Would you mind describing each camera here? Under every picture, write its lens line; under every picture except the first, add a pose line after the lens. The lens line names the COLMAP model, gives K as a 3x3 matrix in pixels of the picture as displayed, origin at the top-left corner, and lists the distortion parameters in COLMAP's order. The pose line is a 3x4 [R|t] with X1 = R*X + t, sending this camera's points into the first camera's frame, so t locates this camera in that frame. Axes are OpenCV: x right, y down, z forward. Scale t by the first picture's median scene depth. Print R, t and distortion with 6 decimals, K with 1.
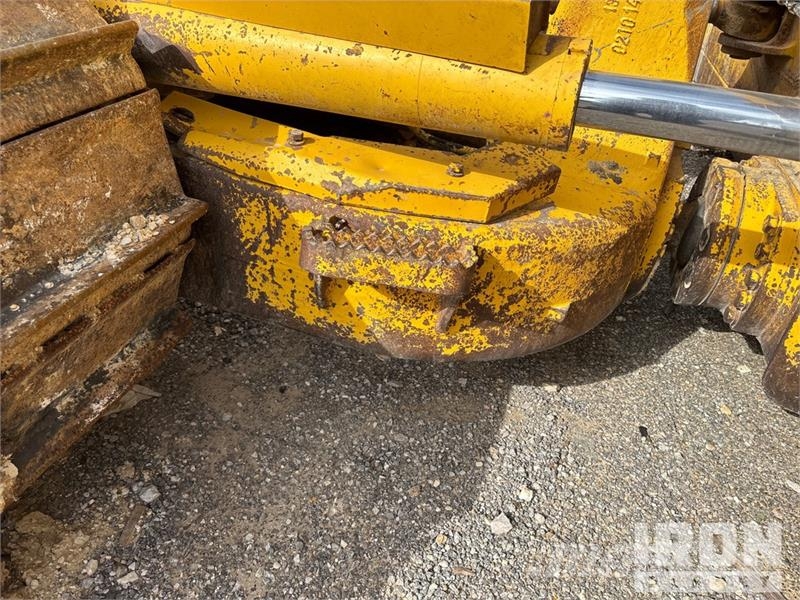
lens RADIAL K [[602.1, 0, 394.8], [0, 602.1, 301.3], [0, 0, 1]] dist [0.029888, -0.040214]
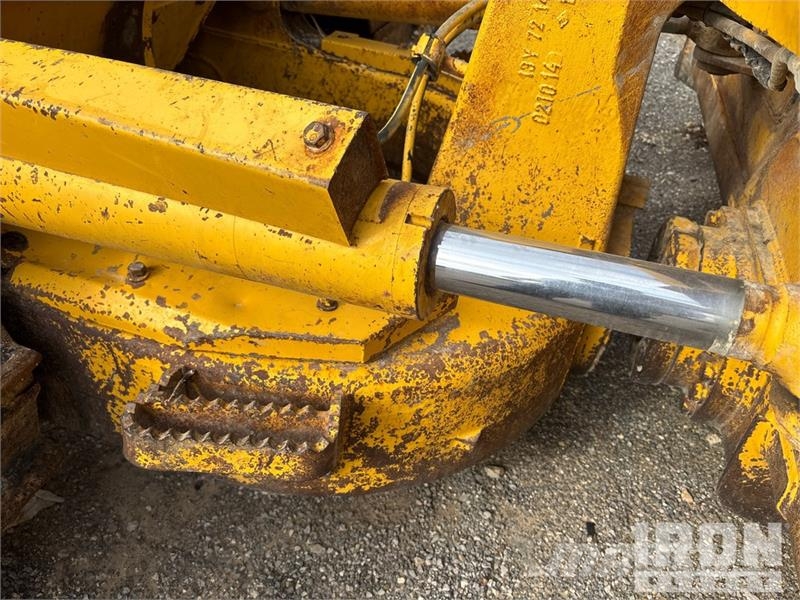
lens RADIAL K [[602.1, 0, 394.8], [0, 602.1, 301.3], [0, 0, 1]] dist [0.029888, -0.040214]
pose [[0.998628, -0.032538, -0.041032, 0.219832], [0.035756, 0.996128, 0.080314, -0.269579], [0.038260, -0.081671, 0.995925, 0.154738]]
